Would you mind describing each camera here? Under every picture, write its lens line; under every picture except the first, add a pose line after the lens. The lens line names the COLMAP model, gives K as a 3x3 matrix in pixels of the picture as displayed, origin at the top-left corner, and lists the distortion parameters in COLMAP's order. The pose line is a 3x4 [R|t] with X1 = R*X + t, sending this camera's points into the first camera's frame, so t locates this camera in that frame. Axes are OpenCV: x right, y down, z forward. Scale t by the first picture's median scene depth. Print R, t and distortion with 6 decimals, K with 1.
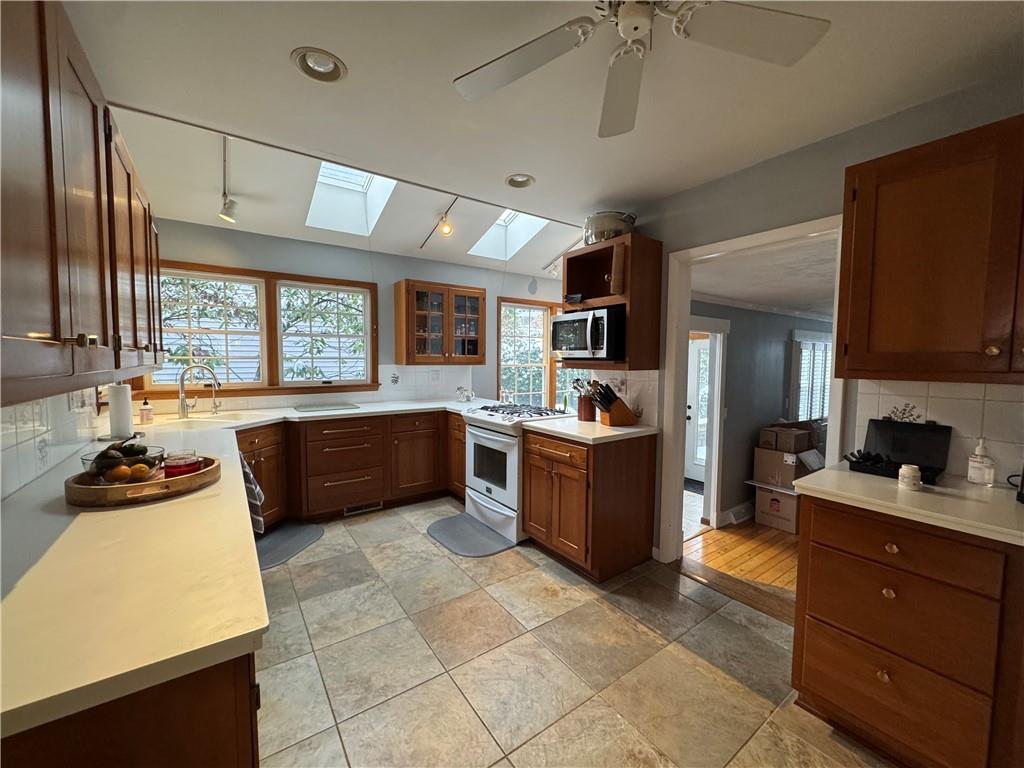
lens RADIAL K [[409.0, 0, 512.7], [0, 409.0, 382.7], [0, 0, 1]] dist [-0.000036, 0.000059]
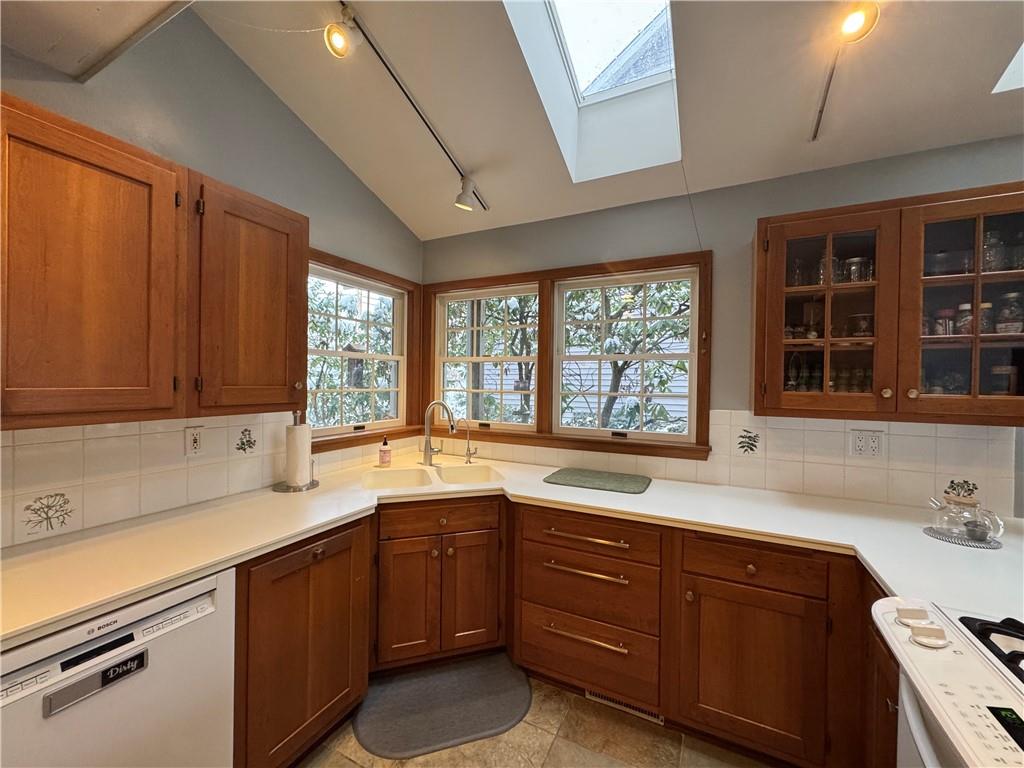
lens RADIAL K [[409.0, 0, 515.8], [0, 409.0, 385.2], [0, 0, 1]] dist [-0.000036, 0.000059]
pose [[0.467714, 0.007148, -0.883851, 0.005596], [-0.060637, 0.997871, -0.024018, -0.048667], [0.881798, 0.064828, 0.467151, 0.569643]]
